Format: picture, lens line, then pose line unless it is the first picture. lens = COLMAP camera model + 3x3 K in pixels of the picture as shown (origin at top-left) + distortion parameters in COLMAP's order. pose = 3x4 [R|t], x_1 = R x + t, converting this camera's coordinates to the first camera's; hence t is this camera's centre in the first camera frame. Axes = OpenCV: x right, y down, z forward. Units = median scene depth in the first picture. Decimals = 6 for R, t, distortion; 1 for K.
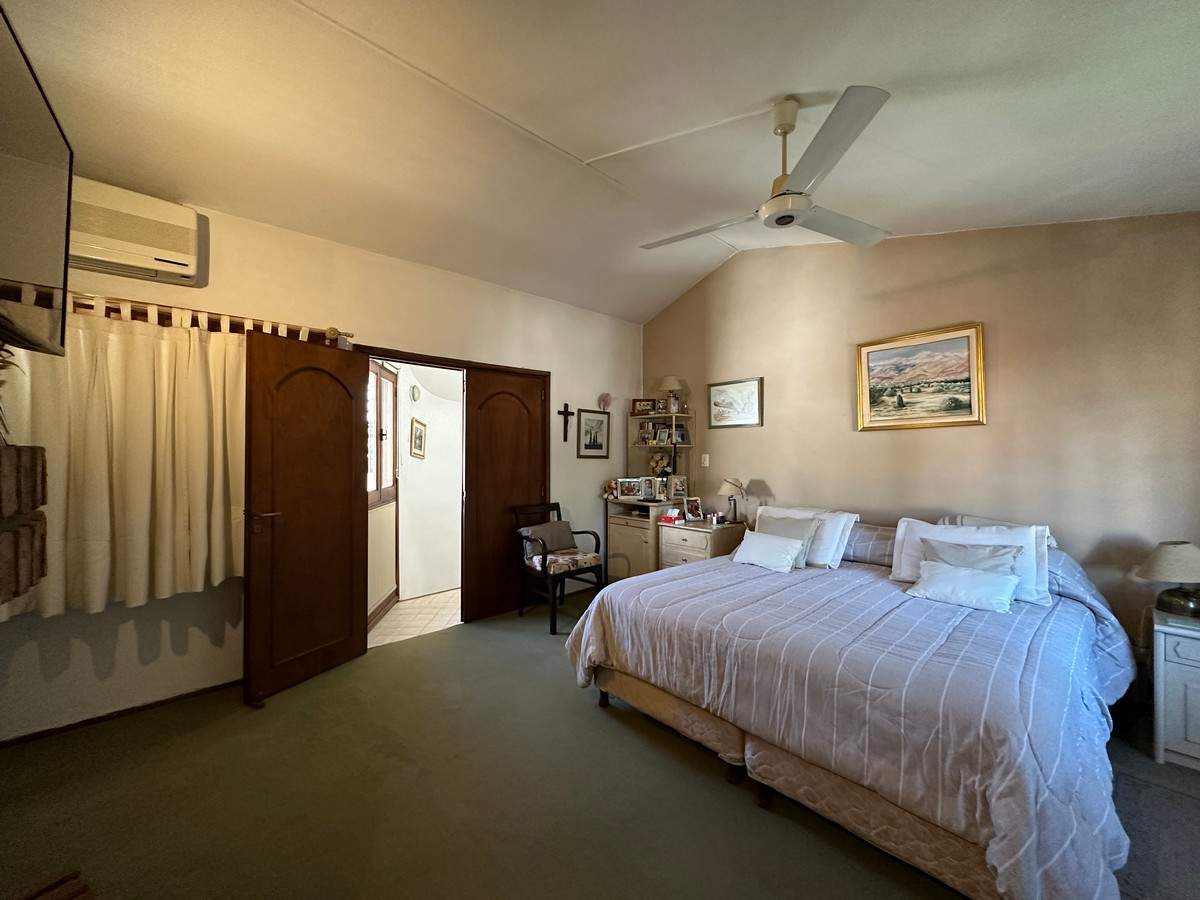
lens RADIAL K [[478.2, 0, 601.0], [0, 478.2, 450.2], [0, 0, 1]] dist [-0.005802, 0.000884]
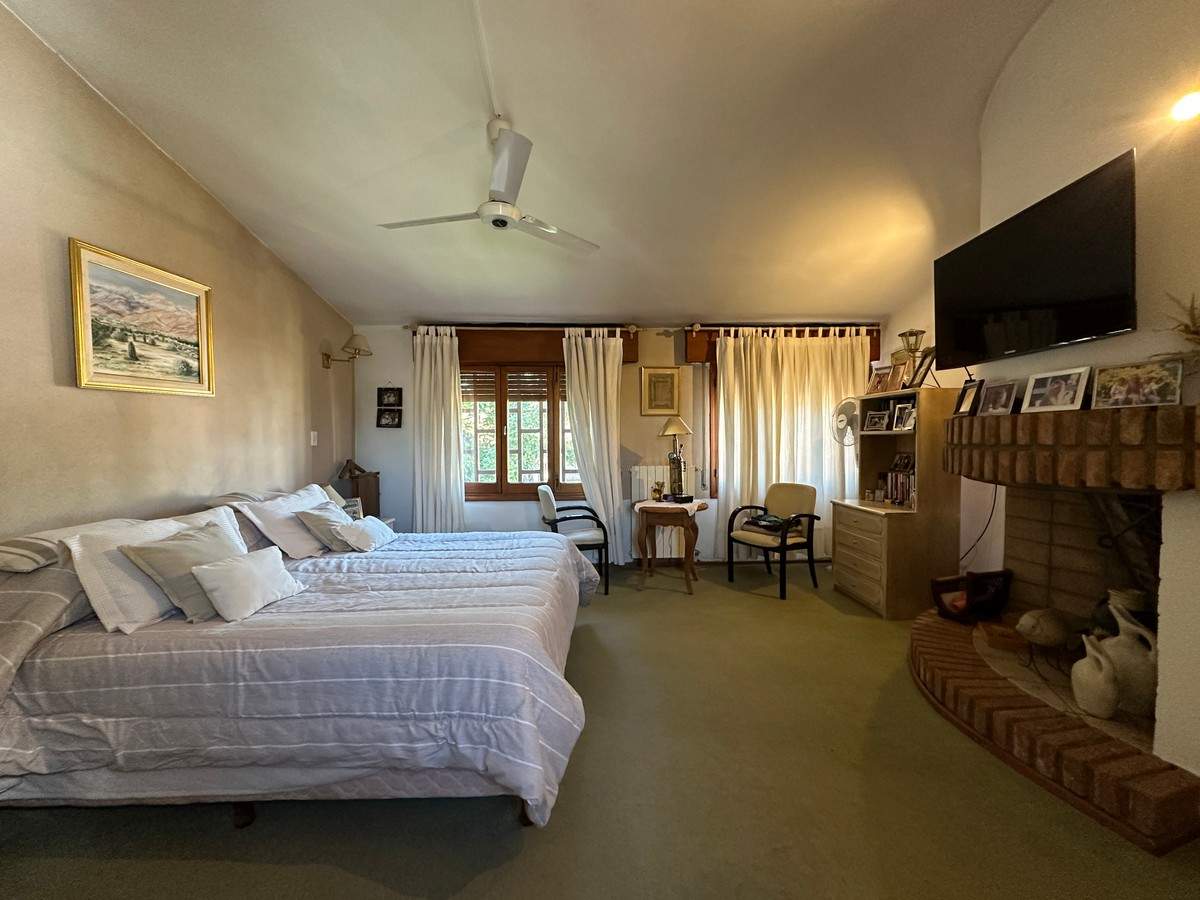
lens RADIAL K [[479.6, 0, 600.0], [0, 479.6, 450.0], [0, 0, 1]] dist [-0.004964, 0.000208]
pose [[-0.747183, -0.015038, 0.664448, -0.425929], [0.002434, 0.999675, 0.025363, 0.032028], [-0.664614, 0.020568, -0.746904, 1.256784]]
